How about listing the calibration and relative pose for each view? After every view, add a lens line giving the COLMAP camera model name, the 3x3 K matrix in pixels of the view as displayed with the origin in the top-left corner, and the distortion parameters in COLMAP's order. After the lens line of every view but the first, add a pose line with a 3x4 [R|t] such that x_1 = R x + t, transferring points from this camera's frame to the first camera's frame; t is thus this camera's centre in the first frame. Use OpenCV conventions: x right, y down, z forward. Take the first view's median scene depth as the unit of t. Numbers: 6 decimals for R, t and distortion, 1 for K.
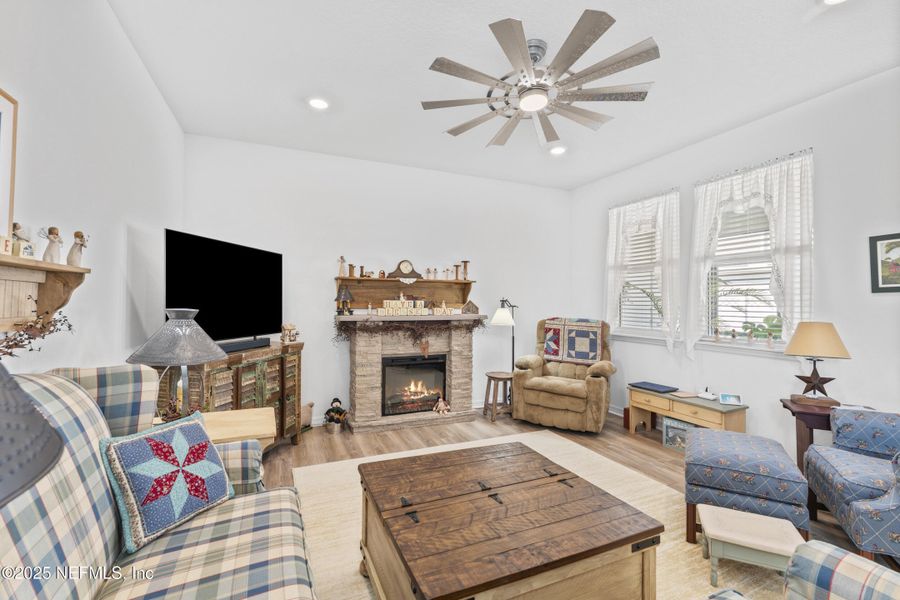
lens RADIAL K [[392.1, 0, 445.7], [0, 392.1, 300.4], [0, 0, 1]] dist [-0.003364, 0.001067]
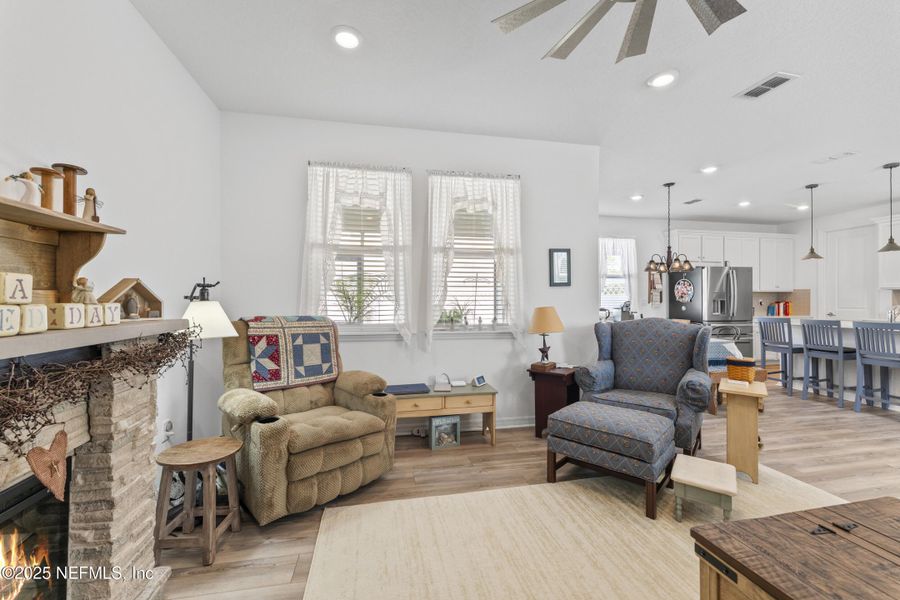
lens RADIAL K [[359.6, 0, 459.6], [0, 359.6, 300.1], [0, 0, 1]] dist [-0.001577, -0.000195]
pose [[0.200373, -0.007789, 0.979689, -0.200024], [-0.004439, 0.999951, 0.008858, 0.013582], [-0.979710, -0.006123, 0.200328, 0.633018]]
